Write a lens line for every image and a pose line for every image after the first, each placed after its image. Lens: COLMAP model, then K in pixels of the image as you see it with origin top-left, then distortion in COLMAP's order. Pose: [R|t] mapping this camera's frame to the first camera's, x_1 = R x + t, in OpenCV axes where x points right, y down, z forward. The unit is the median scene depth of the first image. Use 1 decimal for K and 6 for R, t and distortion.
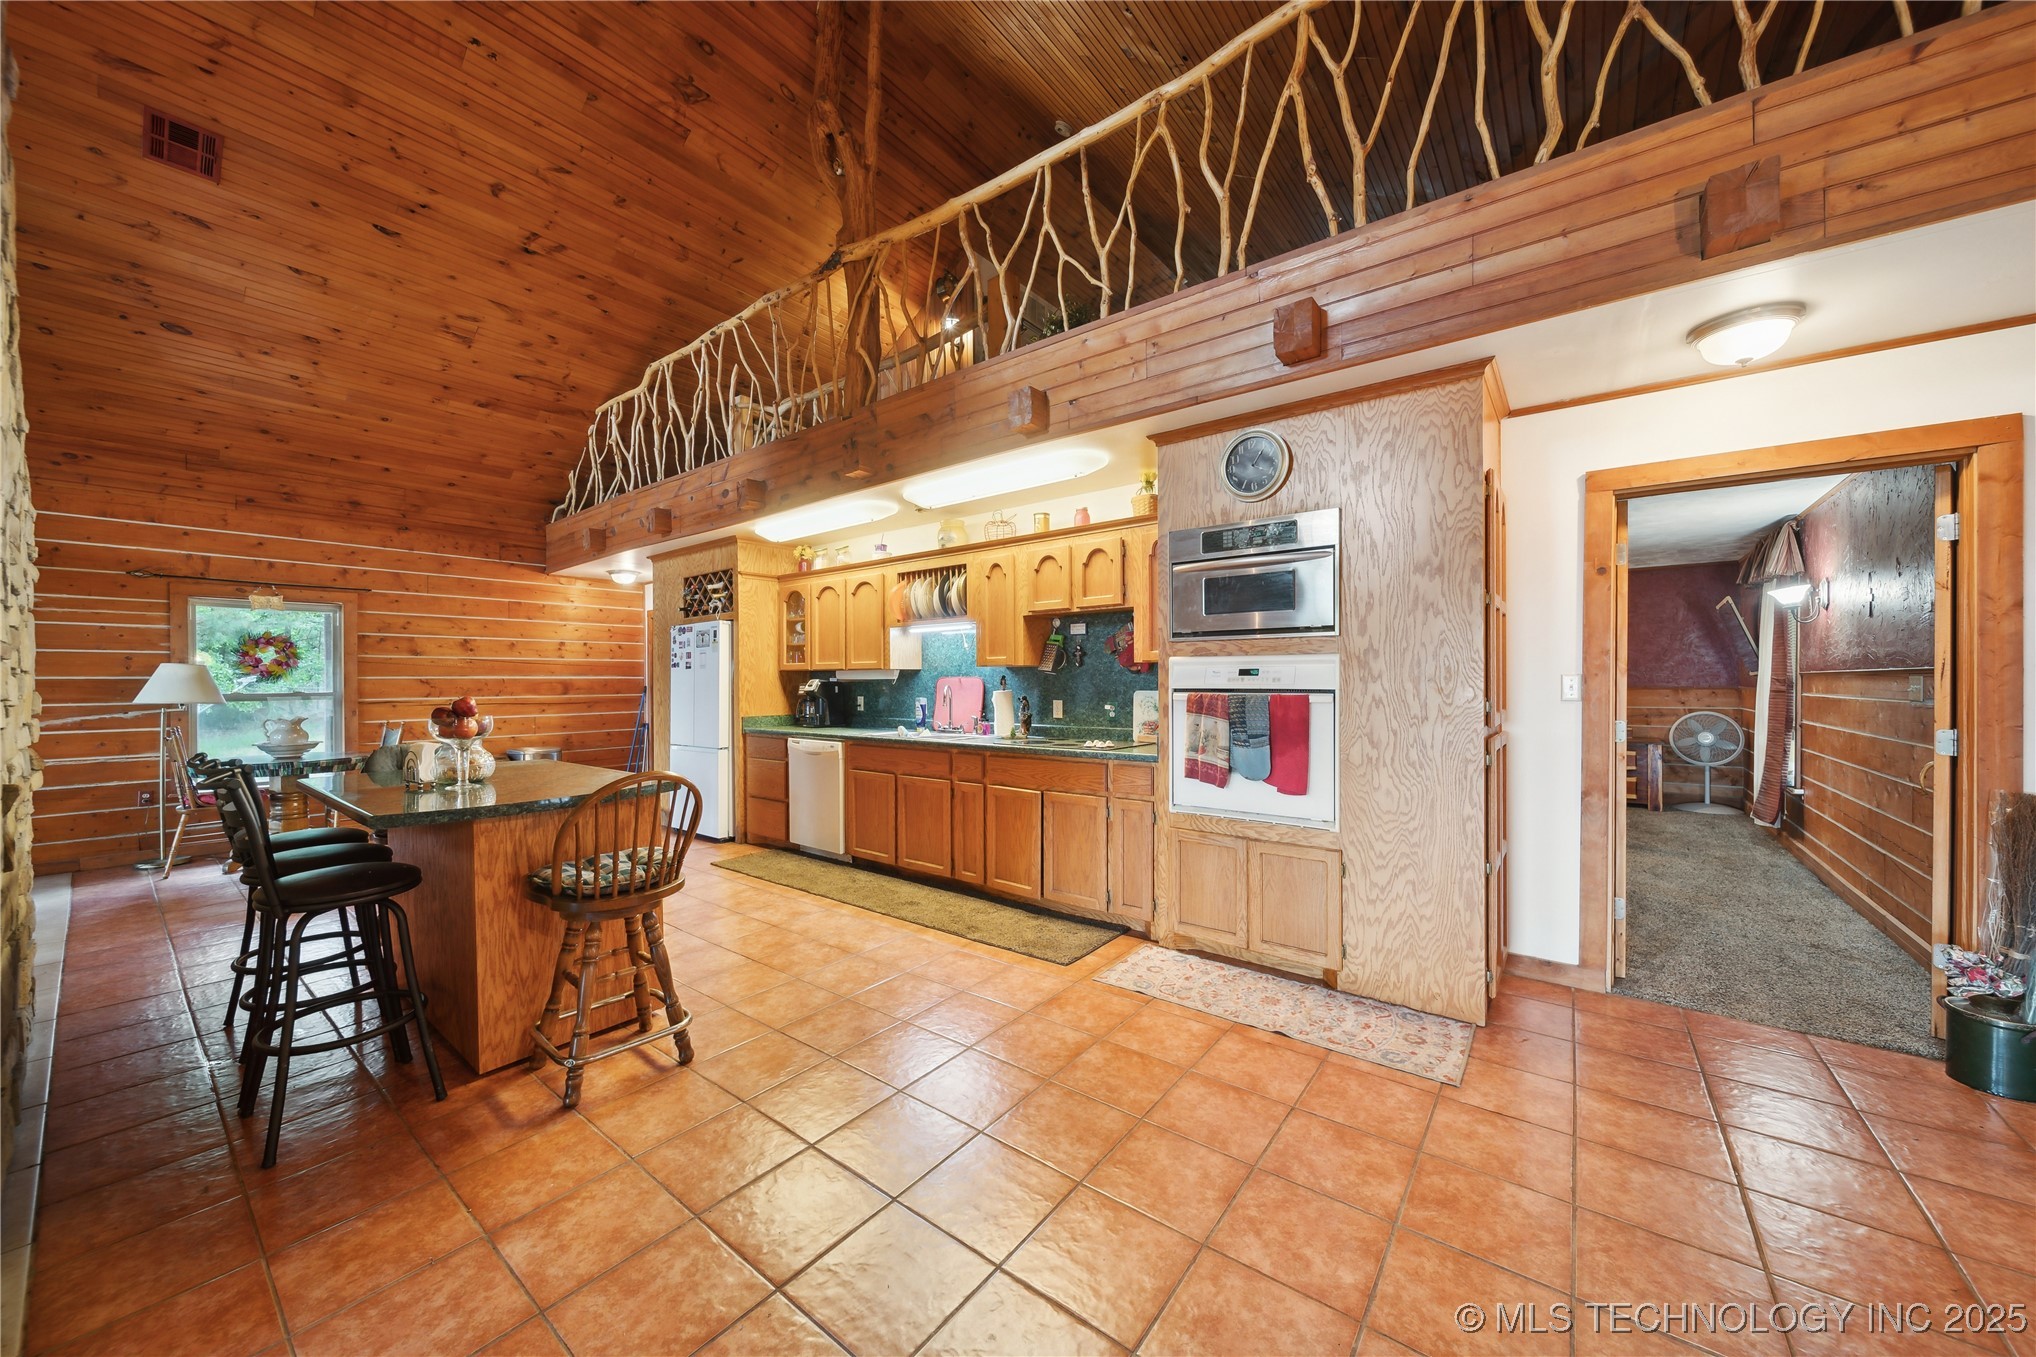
lens RADIAL K [[725.5, 0, 1019.1], [0, 725.5, 675.5], [0, 0, 1]] dist [-0.002604, -0.001349]
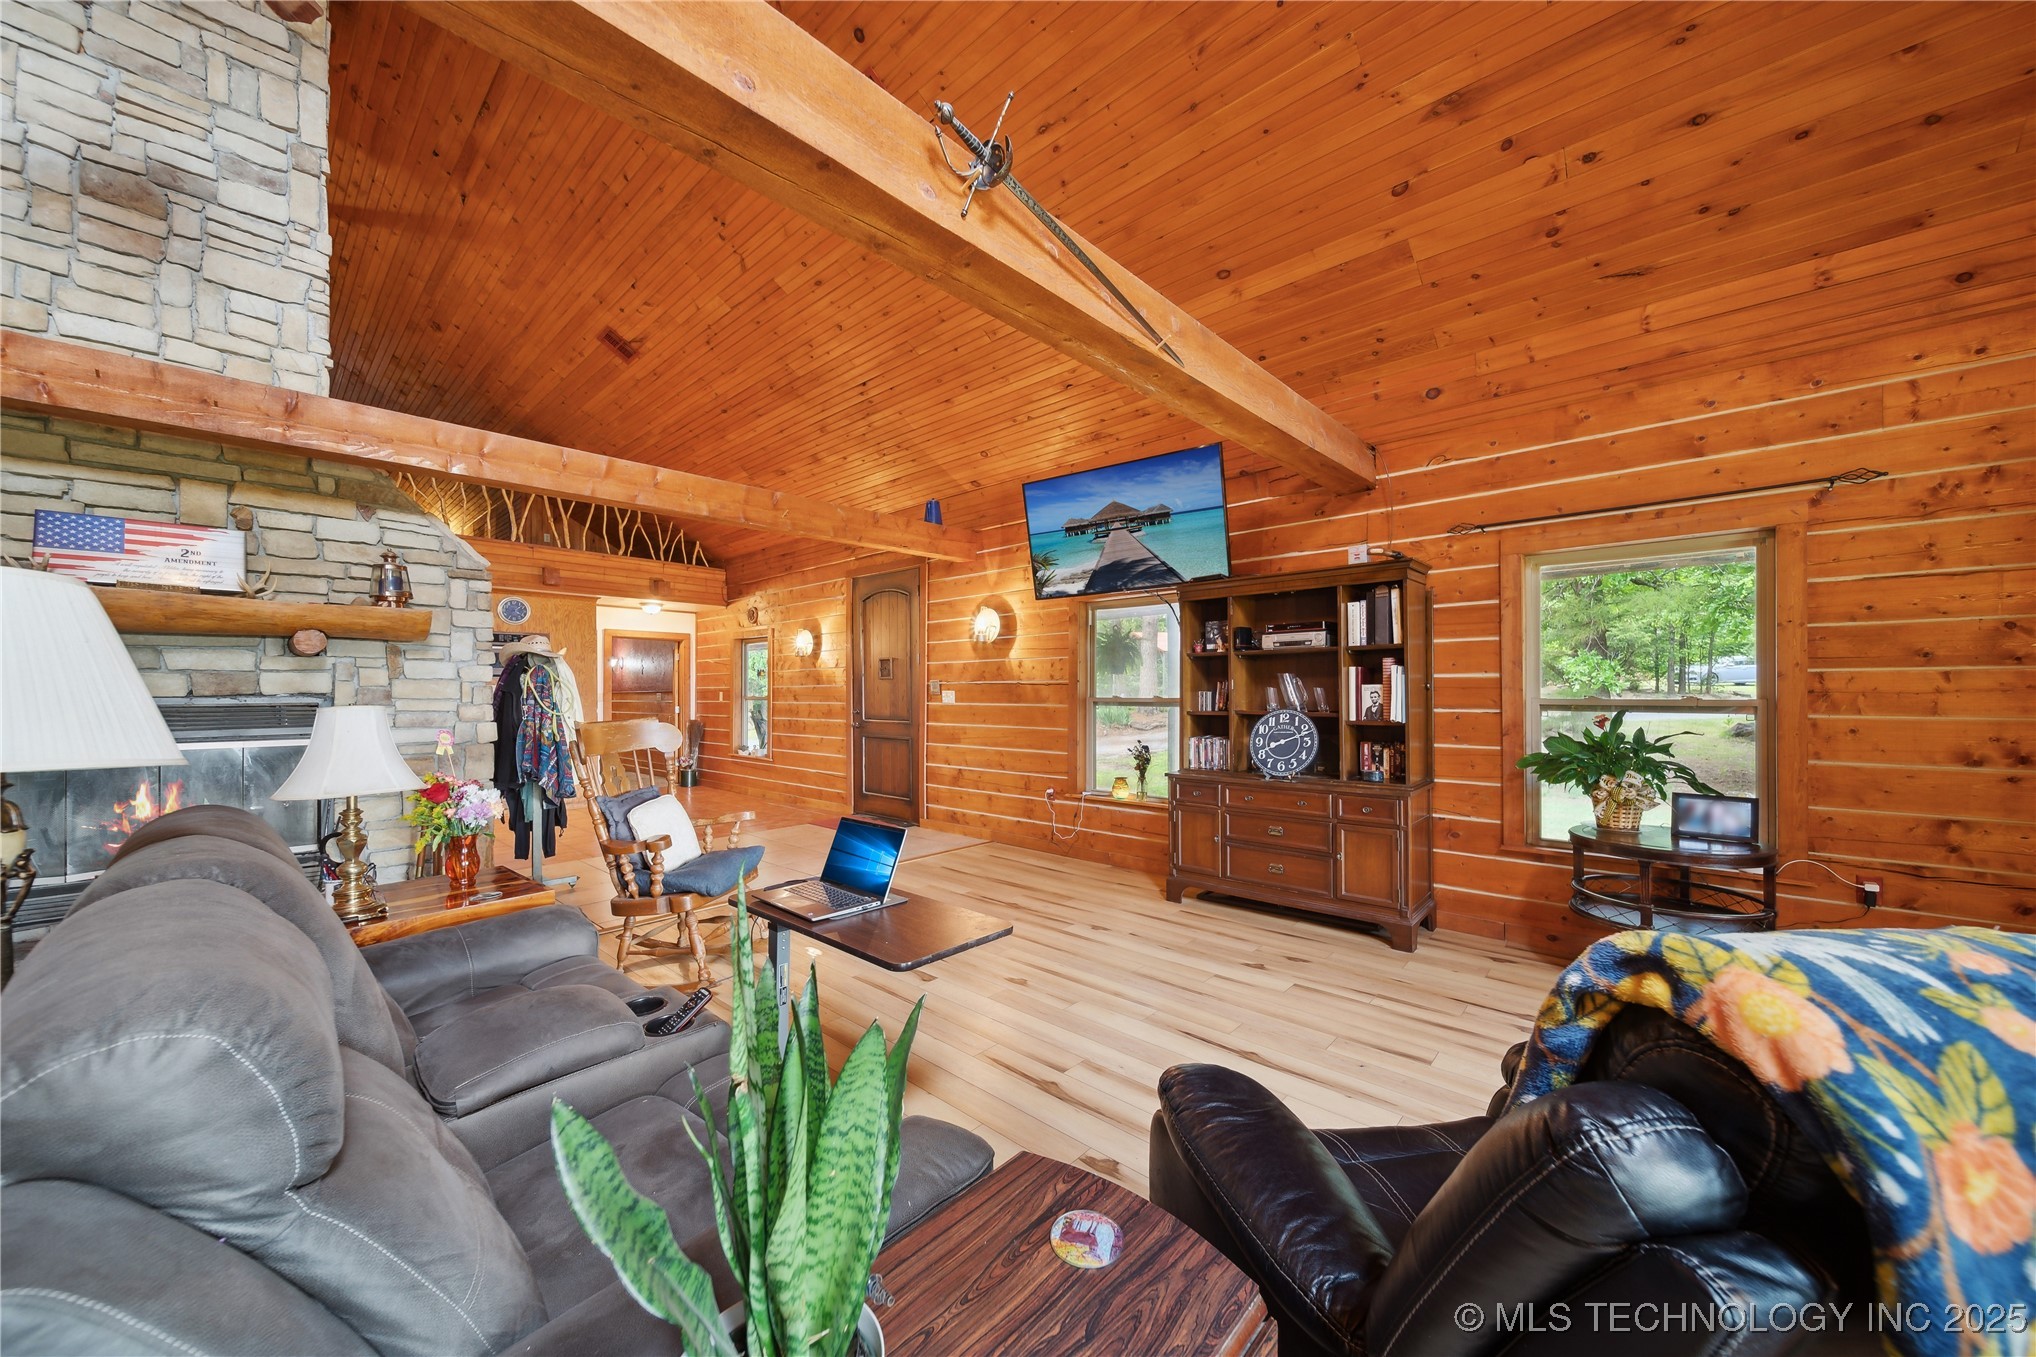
lens RADIAL K [[725.5, 0, 1013.3], [0, 725.5, 694.2], [0, 0, 1]] dist [-0.002604, -0.001349]
pose [[0.071811, 0.001522, 0.997417, -1.392269], [-0.002357, 0.999996, -0.001356, 0.003552], [-0.997415, -0.002253, 0.071815, -0.628484]]
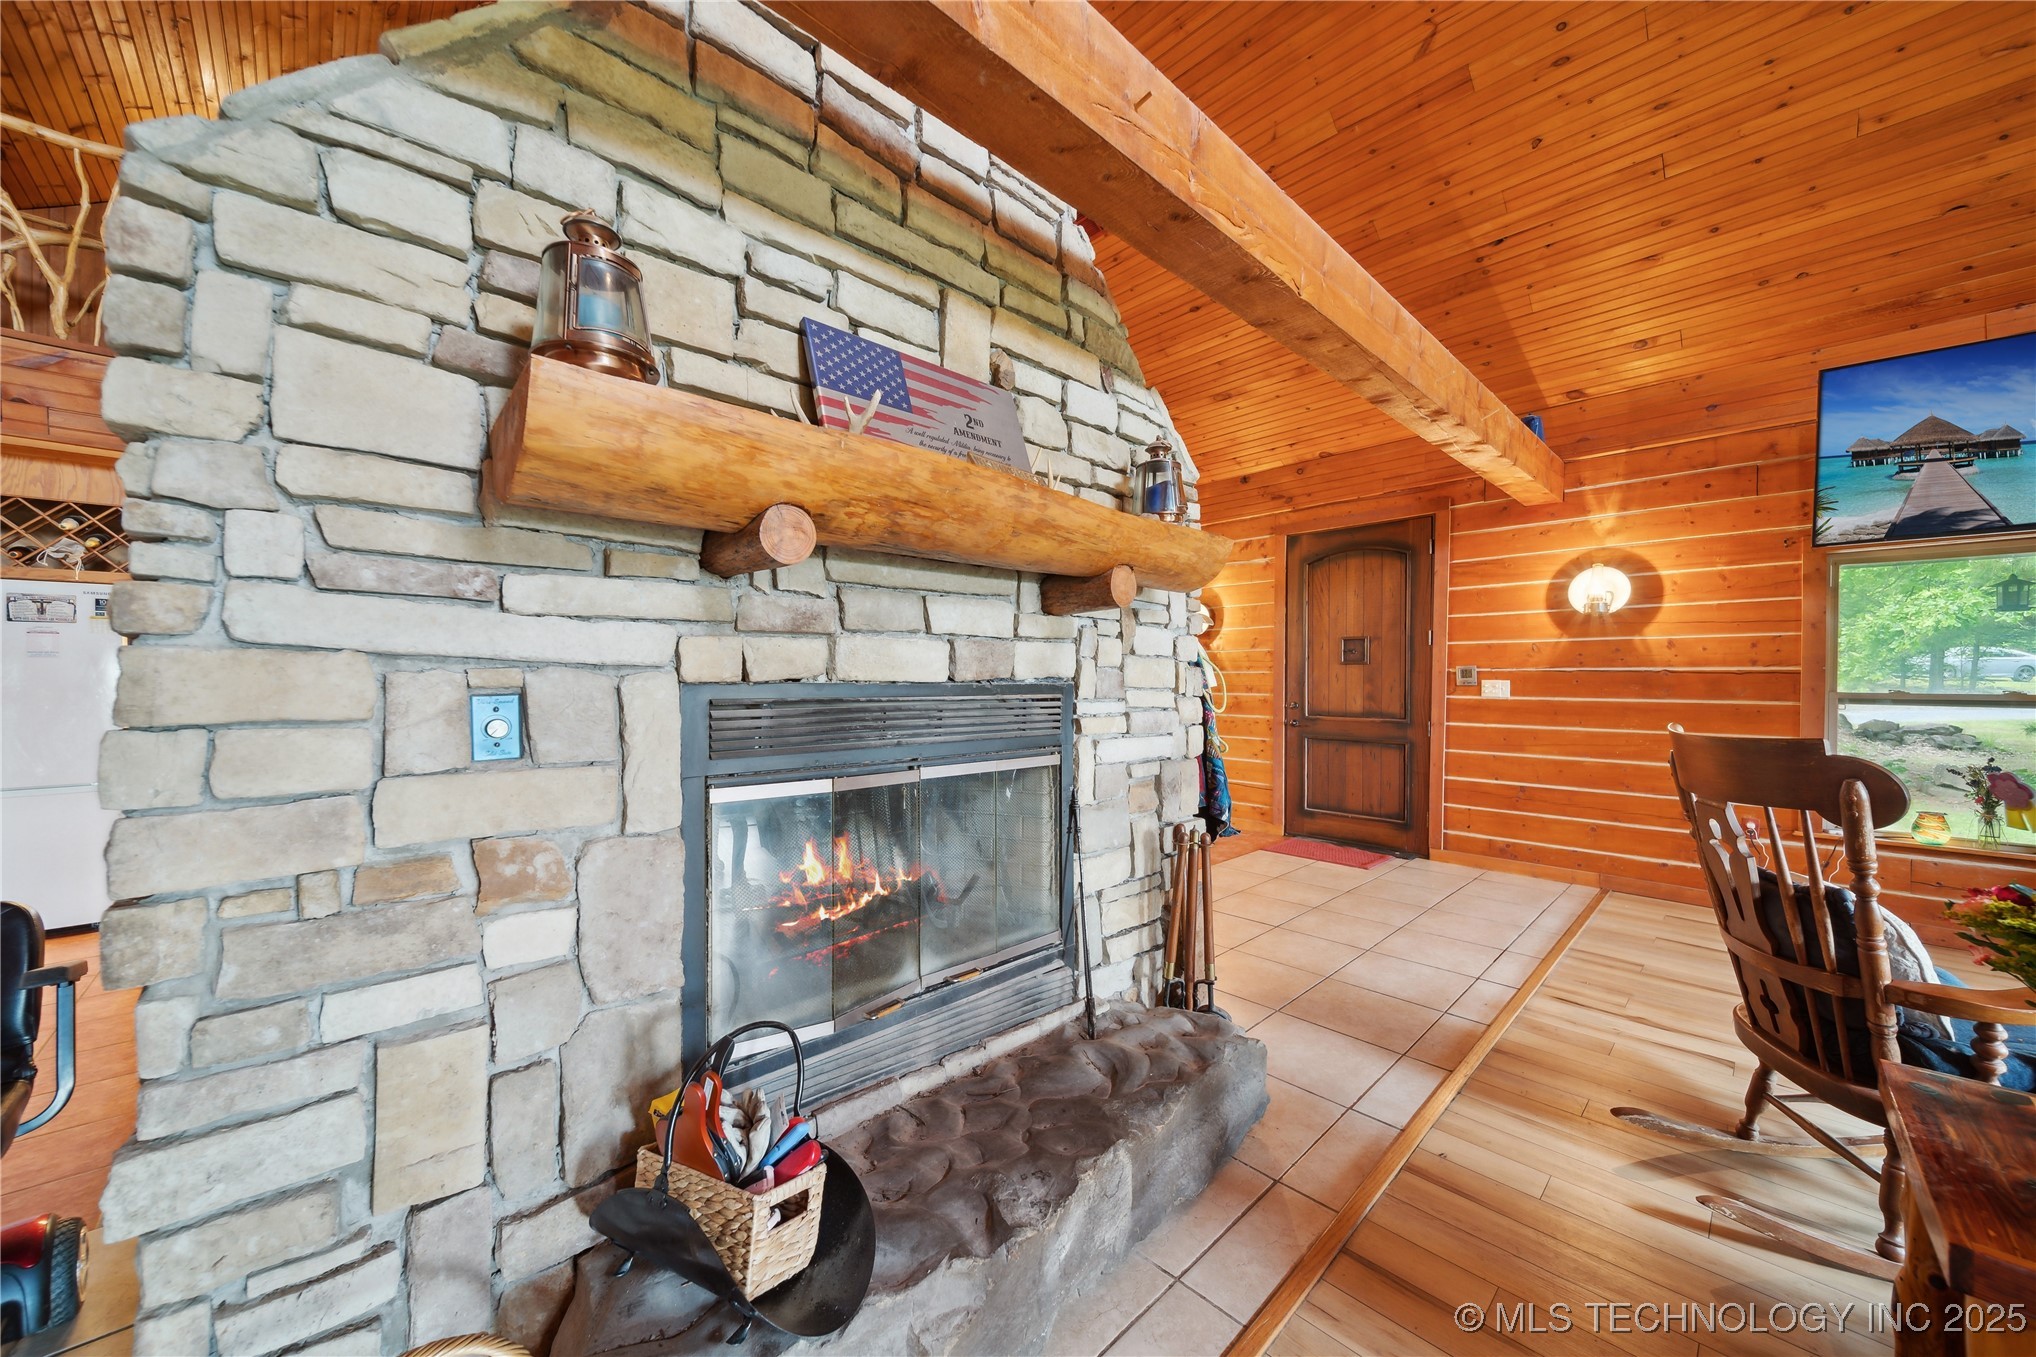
lens RADIAL K [[725.5, 0, 1008.1], [0, 725.5, 694.1], [0, 0, 1]] dist [-0.002604, -0.001349]
pose [[0.146814, -0.014729, 0.989054, -1.135112], [-0.011466, 0.999797, 0.016591, 0.005739], [-0.989098, -0.013776, 0.146615, 0.139626]]
